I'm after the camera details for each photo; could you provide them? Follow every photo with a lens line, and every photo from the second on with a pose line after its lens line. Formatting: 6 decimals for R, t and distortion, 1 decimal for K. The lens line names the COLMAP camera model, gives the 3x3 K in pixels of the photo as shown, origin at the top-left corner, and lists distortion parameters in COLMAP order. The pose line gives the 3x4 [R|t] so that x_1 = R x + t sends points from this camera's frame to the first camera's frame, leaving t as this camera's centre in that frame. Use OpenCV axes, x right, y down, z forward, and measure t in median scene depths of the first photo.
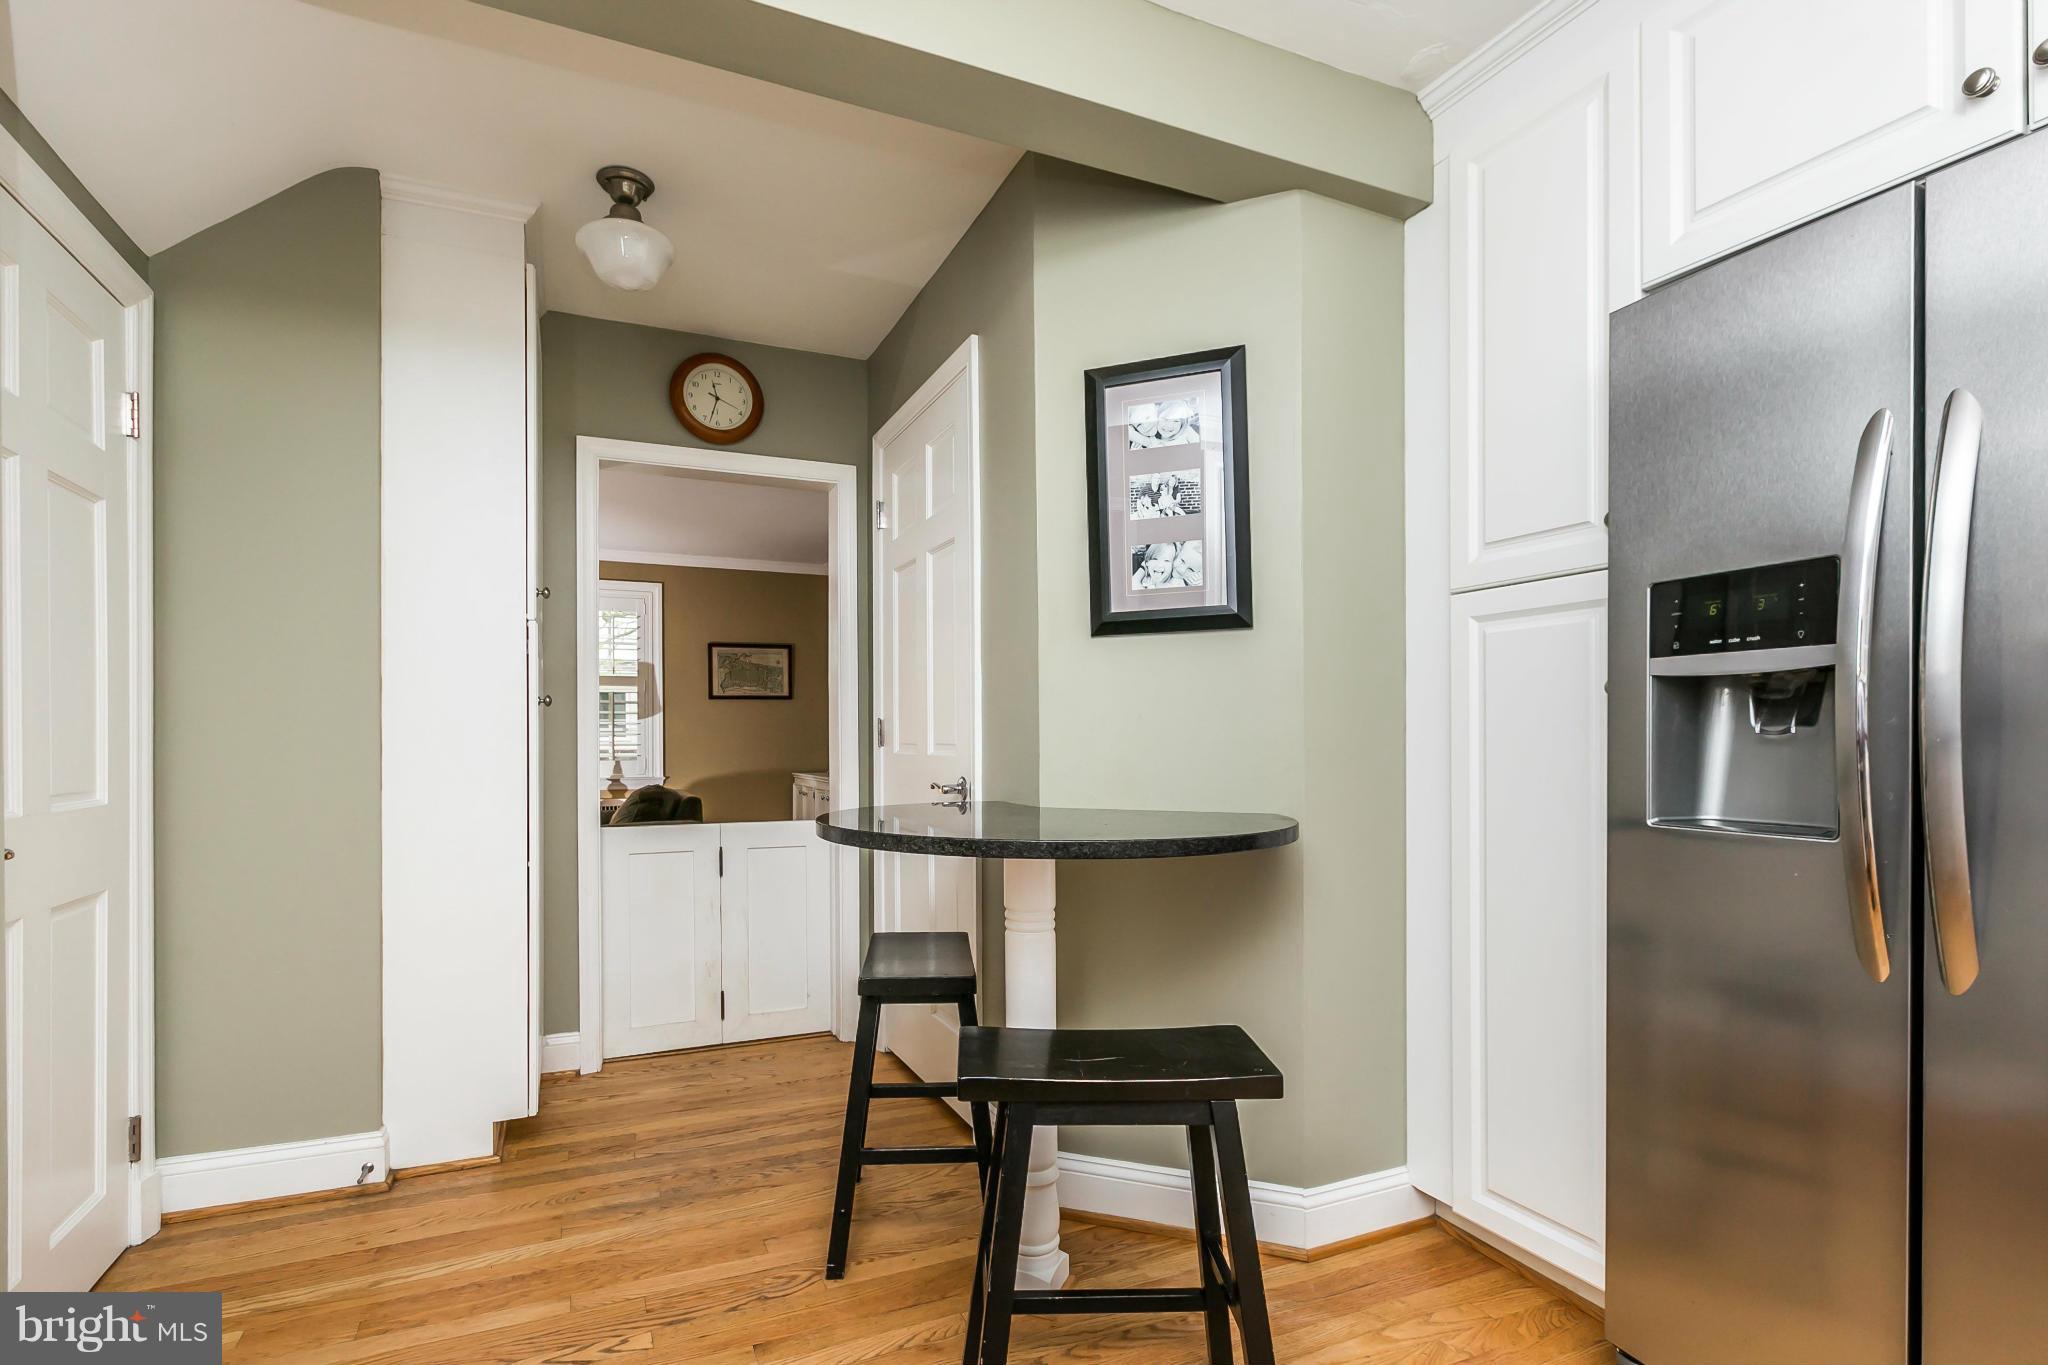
lens RADIAL K [[889.5, 0, 987.2], [0, 889.5, 740.7], [0, 0, 1]] dist [-0.003266, -0.000475]
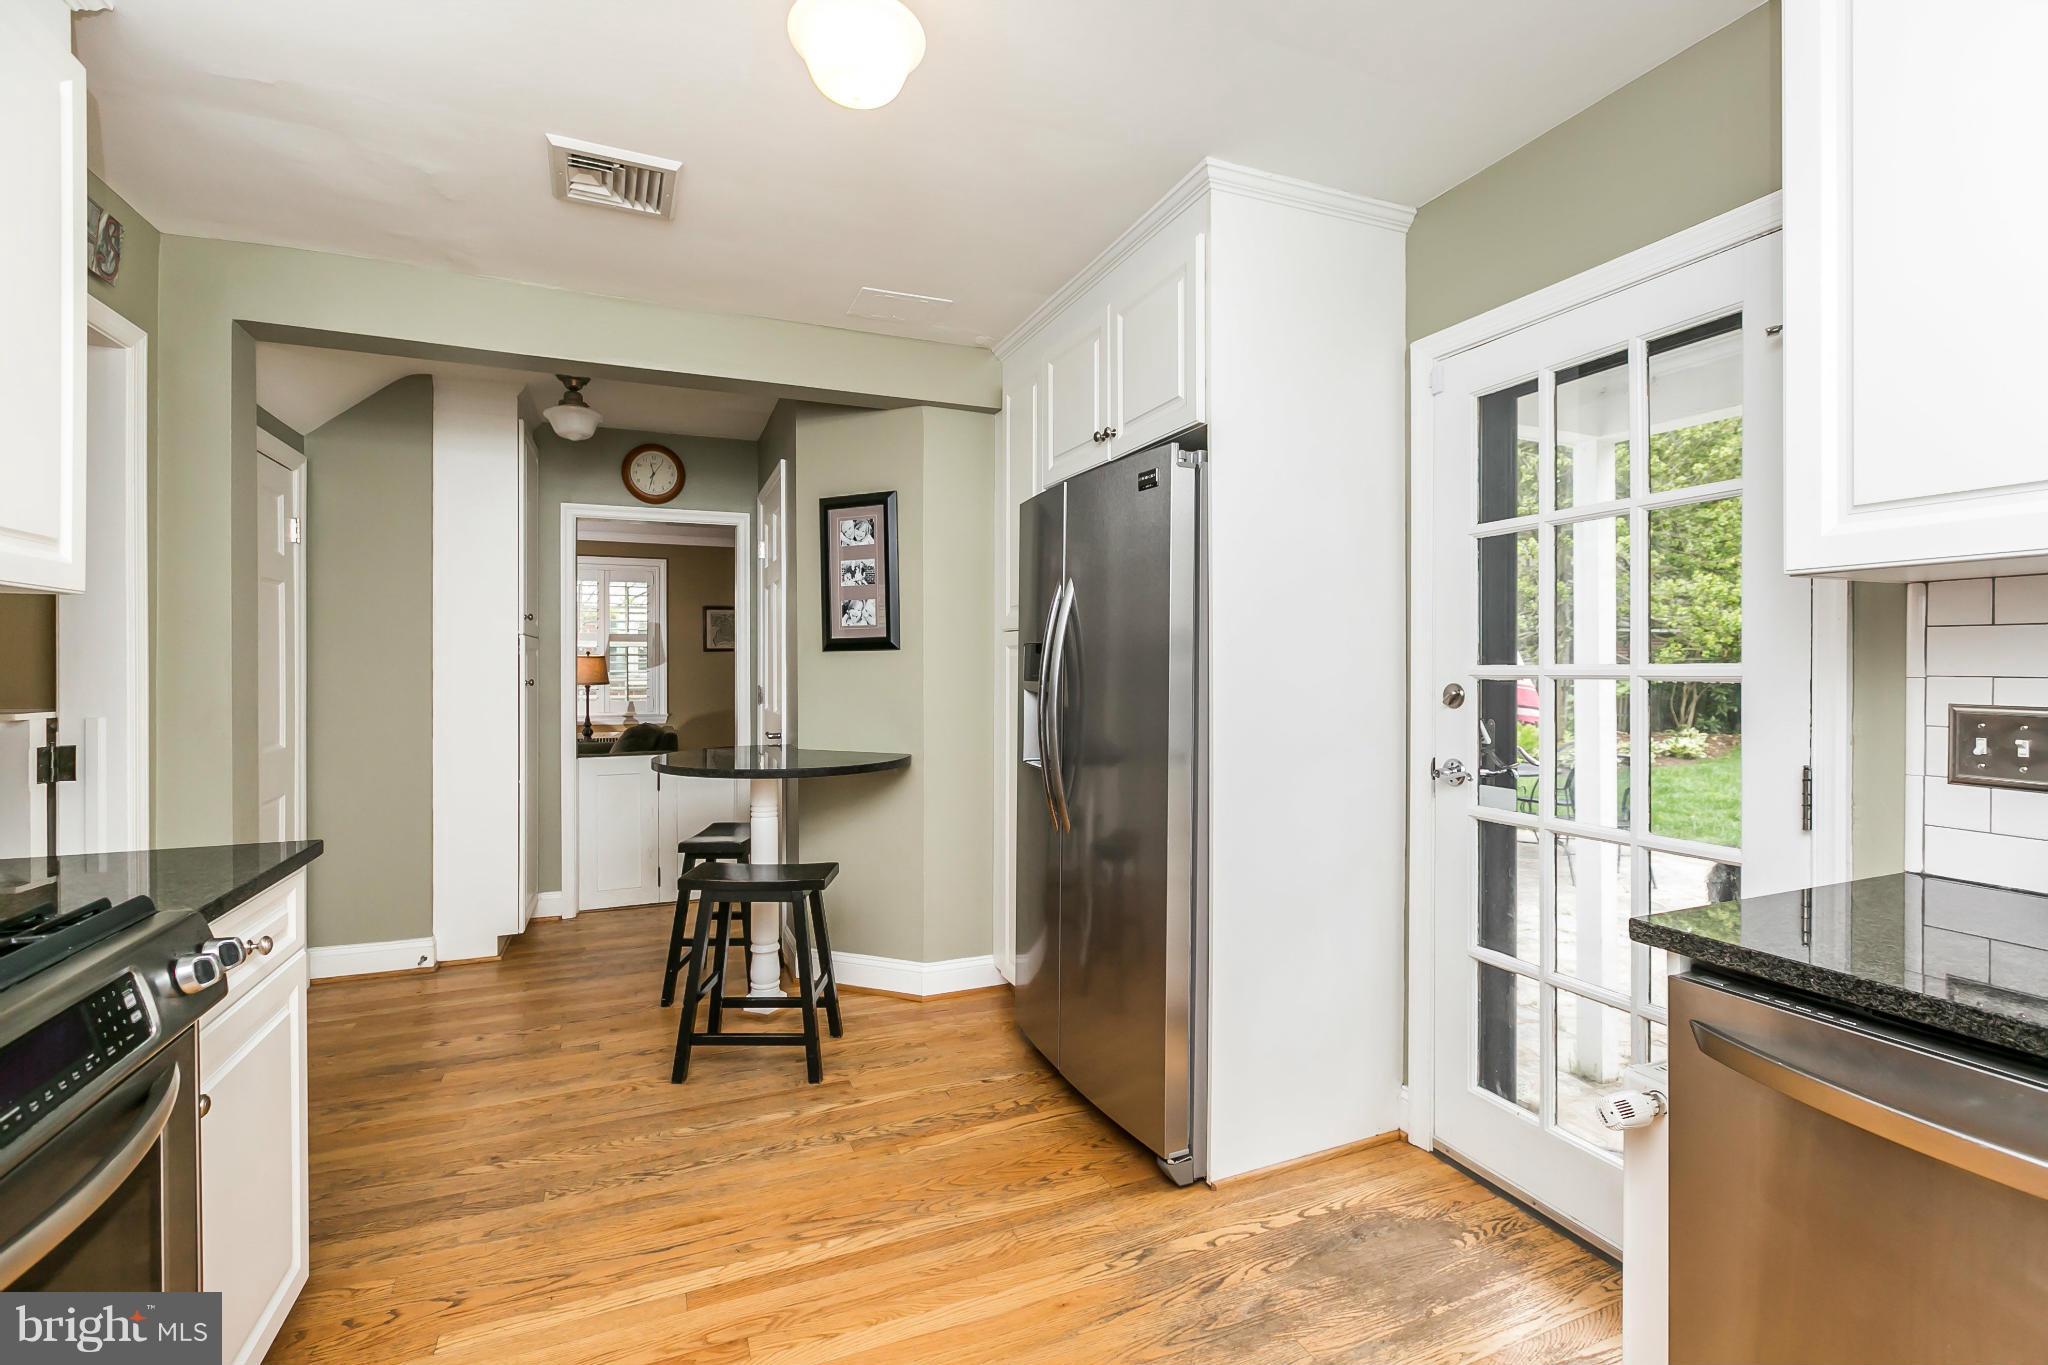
lens RADIAL K [[915.5, 0, 1016.3], [0, 915.5, 656.7], [0, 0, 1]] dist [0.001519, 0.000095]
pose [[0.998440, -0.003344, -0.055738, 0.600085], [0.002955, 0.999971, -0.007055, -0.093288], [0.055760, 0.006879, 0.998421, -0.778581]]
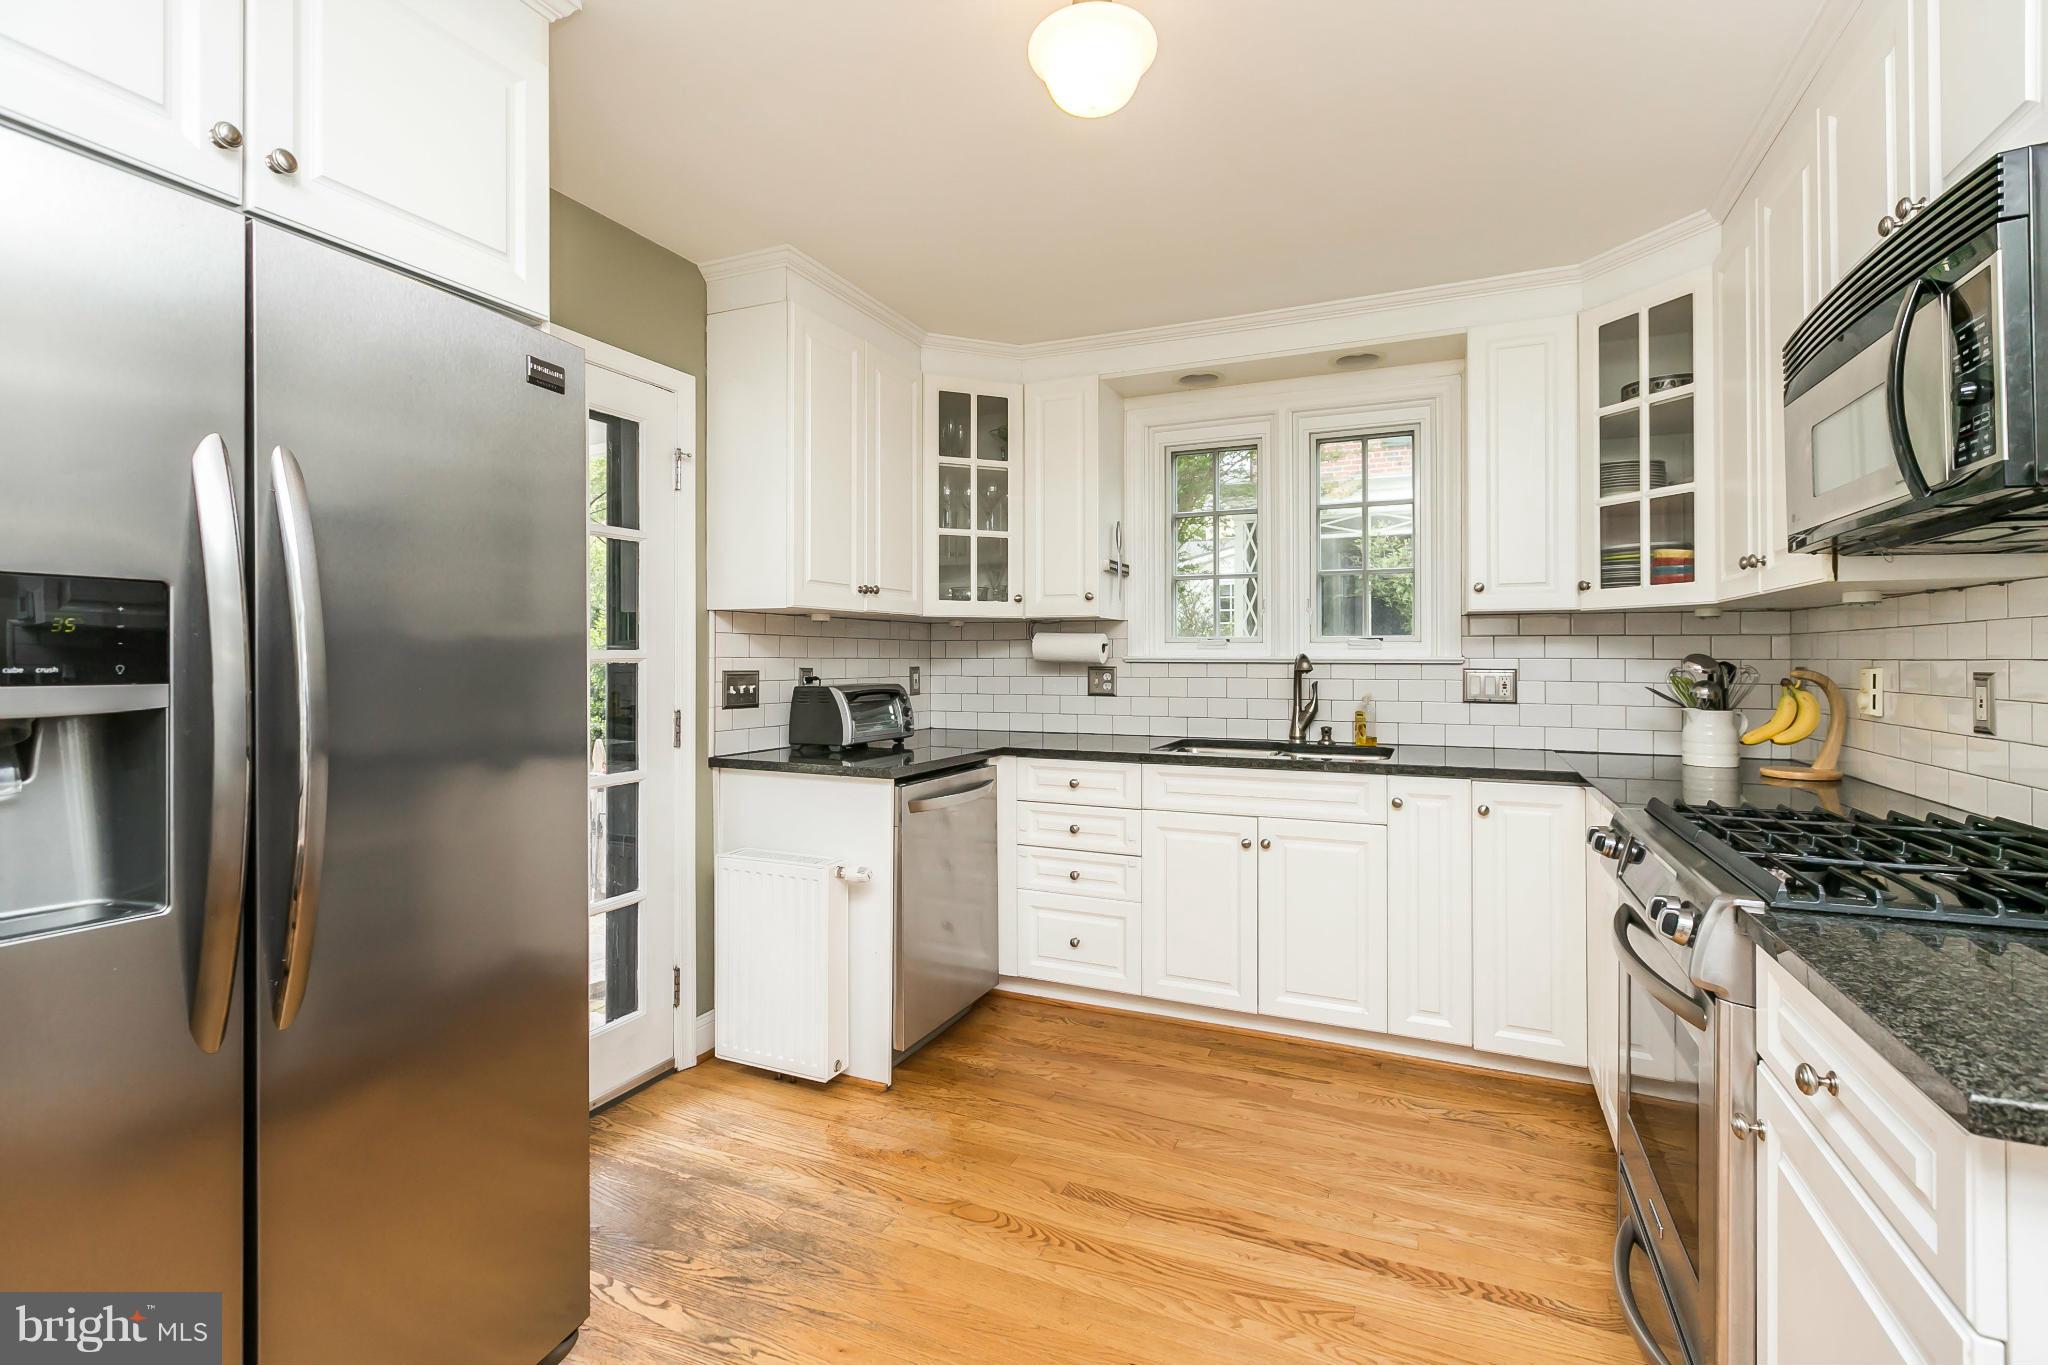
lens RADIAL K [[915.4, 0, 1033.8], [0, 915.4, 654.1], [0, 0, 1]] dist [-0.000729, -0.000074]
pose [[-0.647631, 0.003177, 0.761947, -0.158495], [0.001634, 0.999995, -0.002781, -0.080283], [-0.761952, -0.000556, -0.647633, 0.557144]]
